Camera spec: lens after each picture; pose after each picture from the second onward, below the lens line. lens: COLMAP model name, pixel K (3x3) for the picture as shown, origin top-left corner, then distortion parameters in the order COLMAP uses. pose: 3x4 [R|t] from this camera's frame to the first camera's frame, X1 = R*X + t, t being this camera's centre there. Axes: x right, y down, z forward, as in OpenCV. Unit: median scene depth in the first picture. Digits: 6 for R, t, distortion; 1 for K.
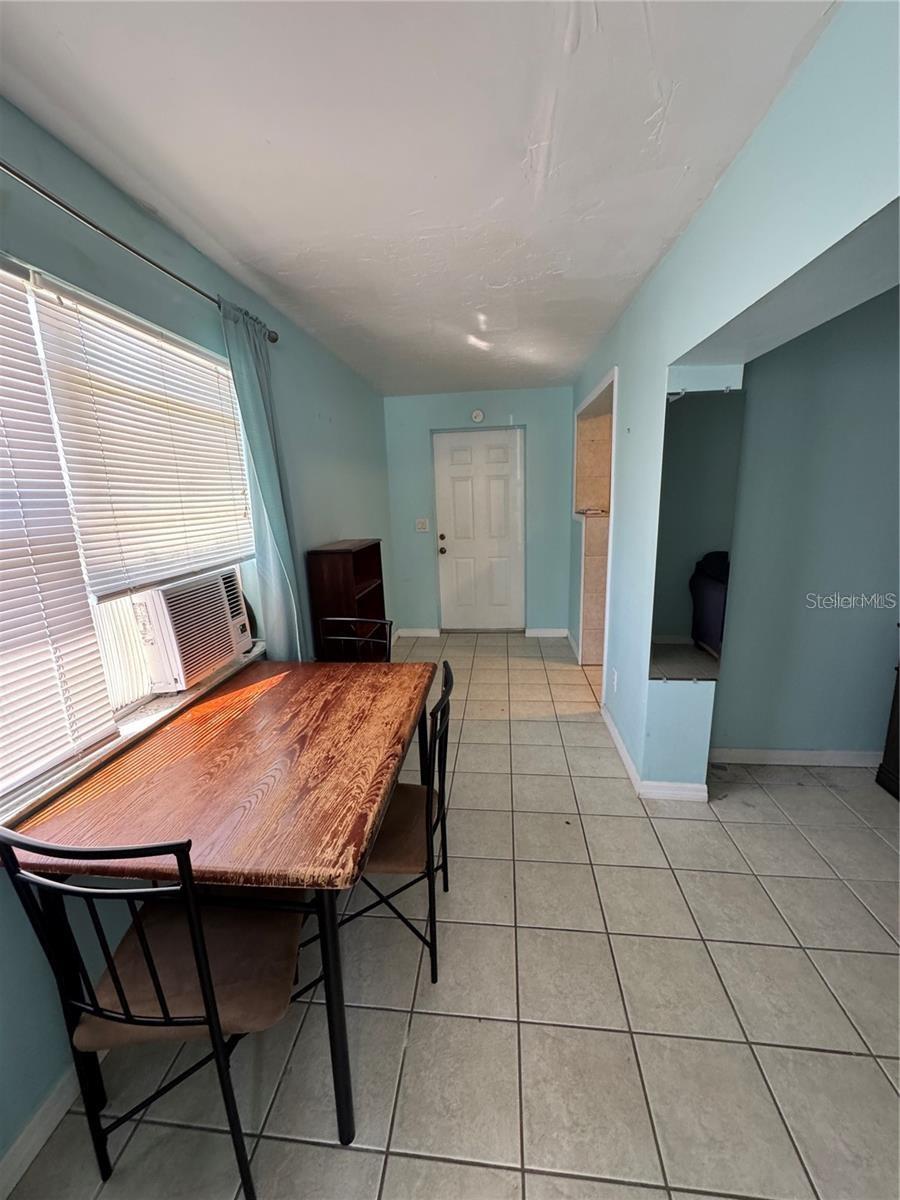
lens RADIAL K [[480.2, 0, 450.0], [0, 480.2, 600.0], [0, 0, 1]] dist [-0.000159, -0.000167]
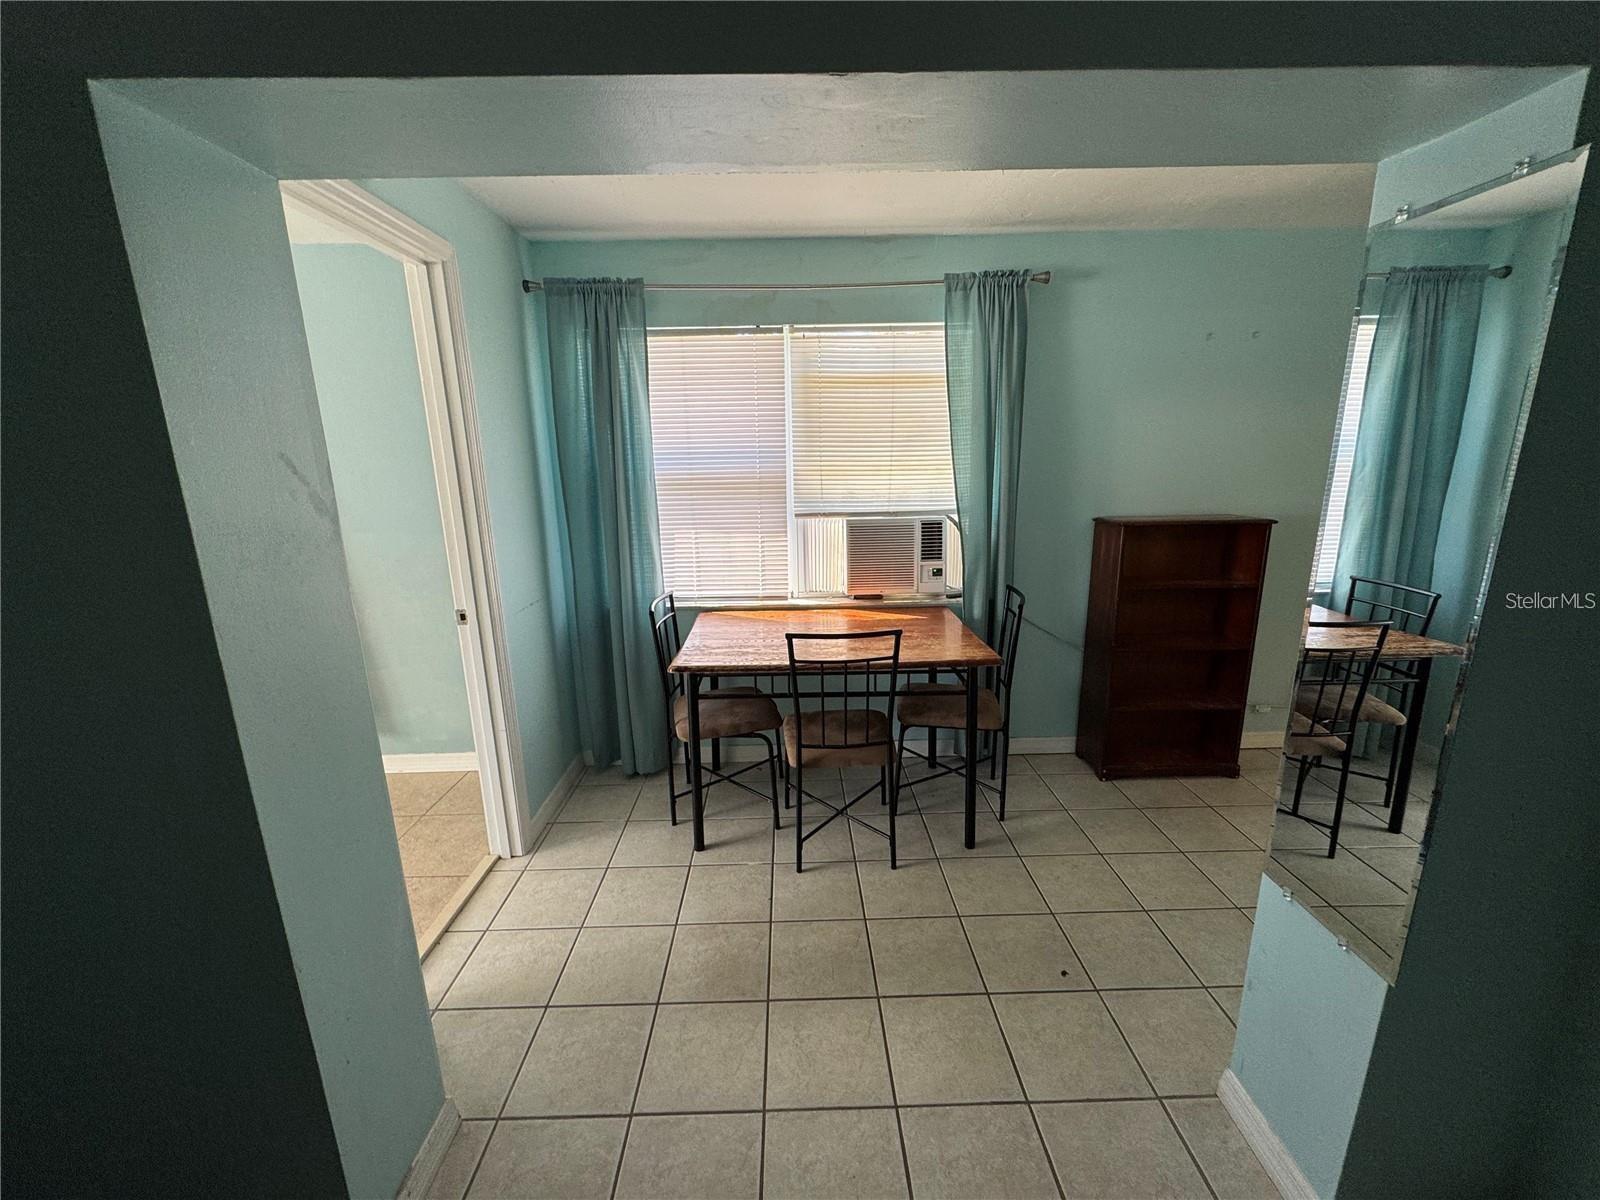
lens RADIAL K [[640.2, 0, 799.4], [0, 640.2, 604.4], [0, 0, 1]] dist [-0.000159, -0.000167]
pose [[0.127400, 0.251583, -0.959414, 1.081002], [-0.201989, 0.953606, 0.223238, -0.152131], [0.971066, 0.165350, 0.172306, 0.512989]]
